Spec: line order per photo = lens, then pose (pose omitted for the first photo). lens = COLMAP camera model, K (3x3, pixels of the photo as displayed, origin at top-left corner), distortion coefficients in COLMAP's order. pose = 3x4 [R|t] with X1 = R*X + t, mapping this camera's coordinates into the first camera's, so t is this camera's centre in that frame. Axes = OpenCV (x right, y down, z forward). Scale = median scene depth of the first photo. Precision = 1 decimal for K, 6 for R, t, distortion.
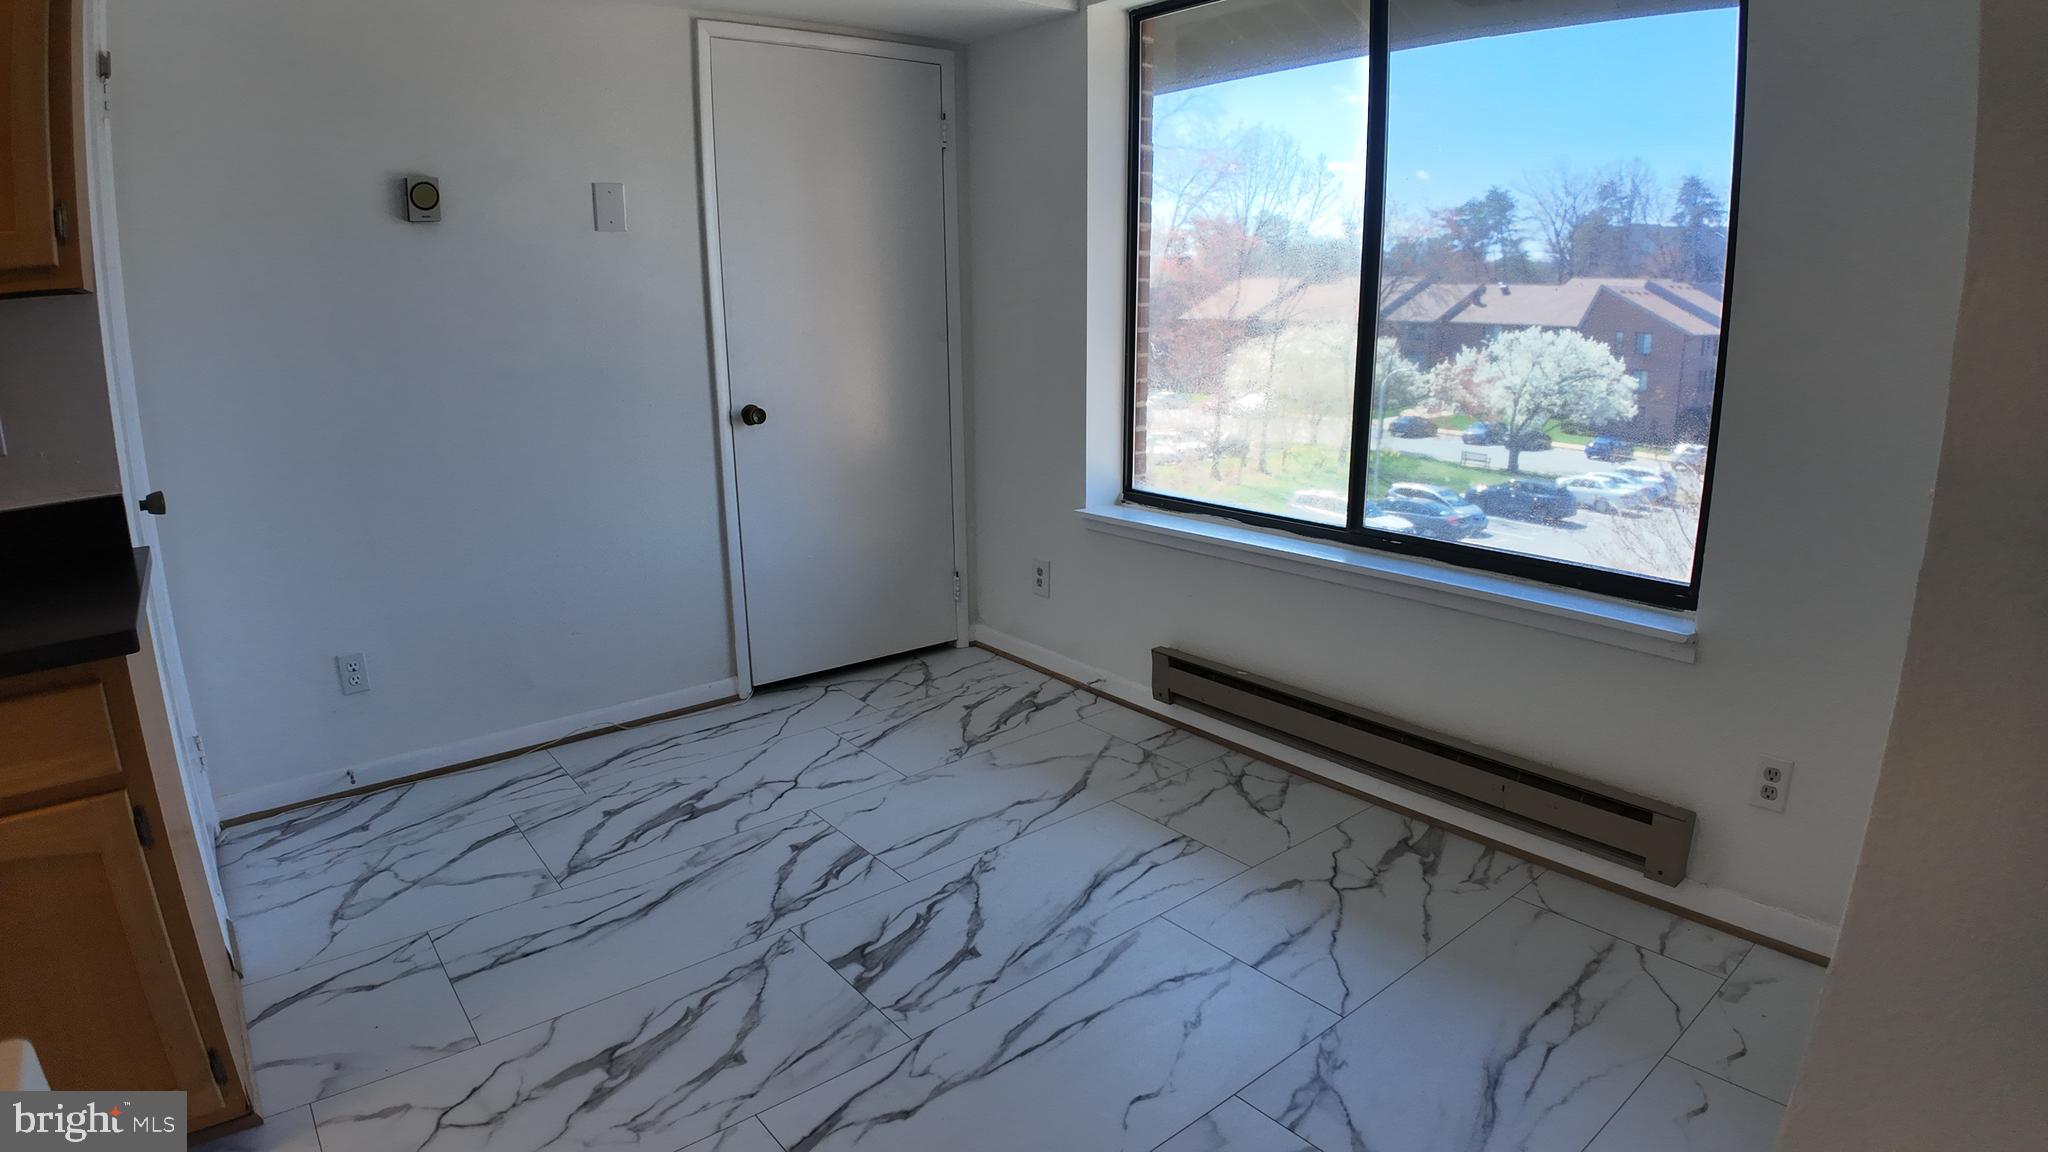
lens RADIAL K [[1085.0, 0, 1028.8], [0, 1085.0, 569.0], [0, 0, 1]] dist [-0.108102, -0.007764]
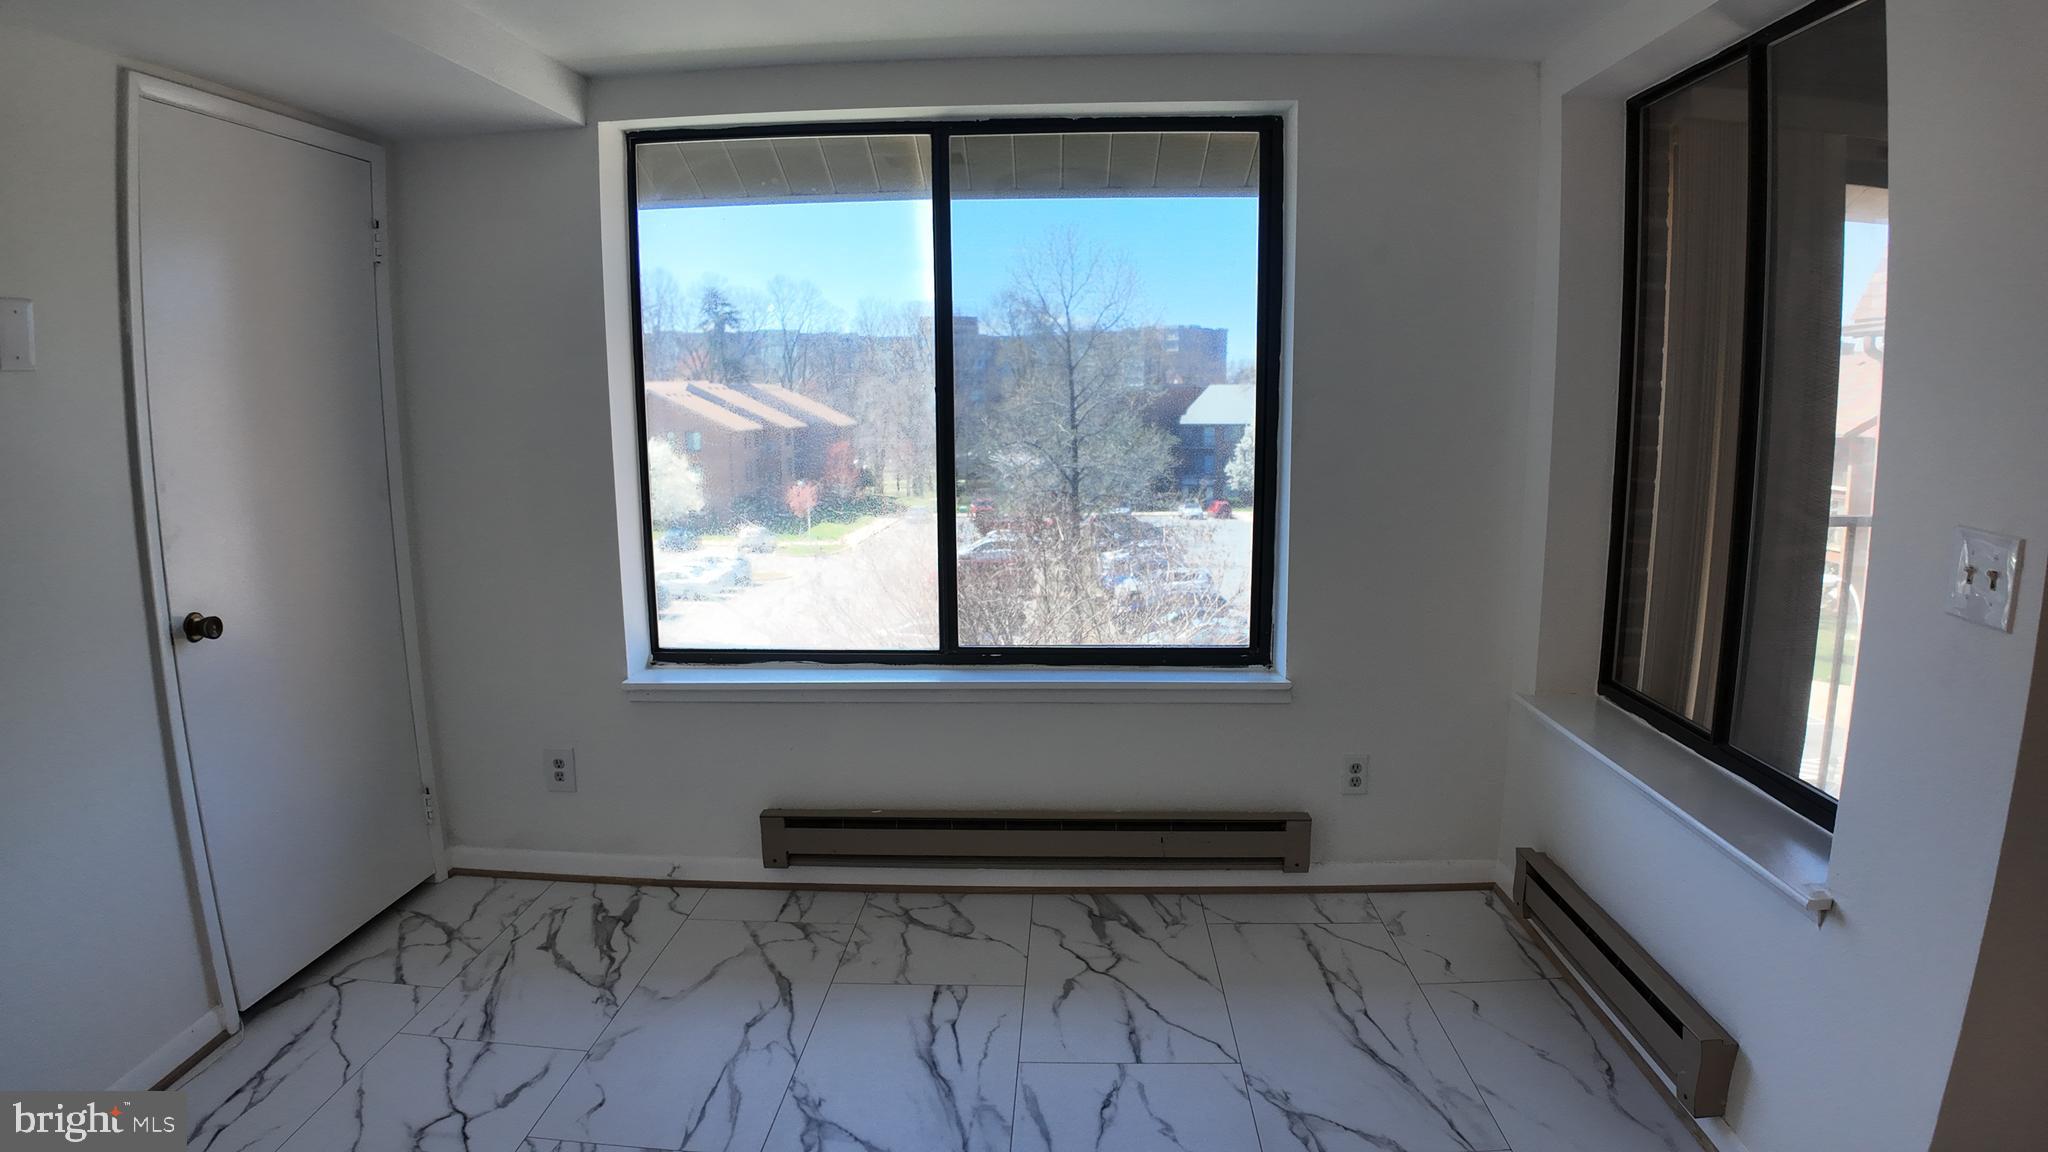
lens RADIAL K [[1085.0, 0, 1049.3], [0, 1085.0, 552.9], [0, 0, 1]] dist [-0.108102, -0.007764]
pose [[0.666615, -0.102131, 0.738372, -0.370887], [0.184601, 0.982331, -0.030787, -0.072034], [-0.722182, 0.156827, 0.673690, 0.172637]]
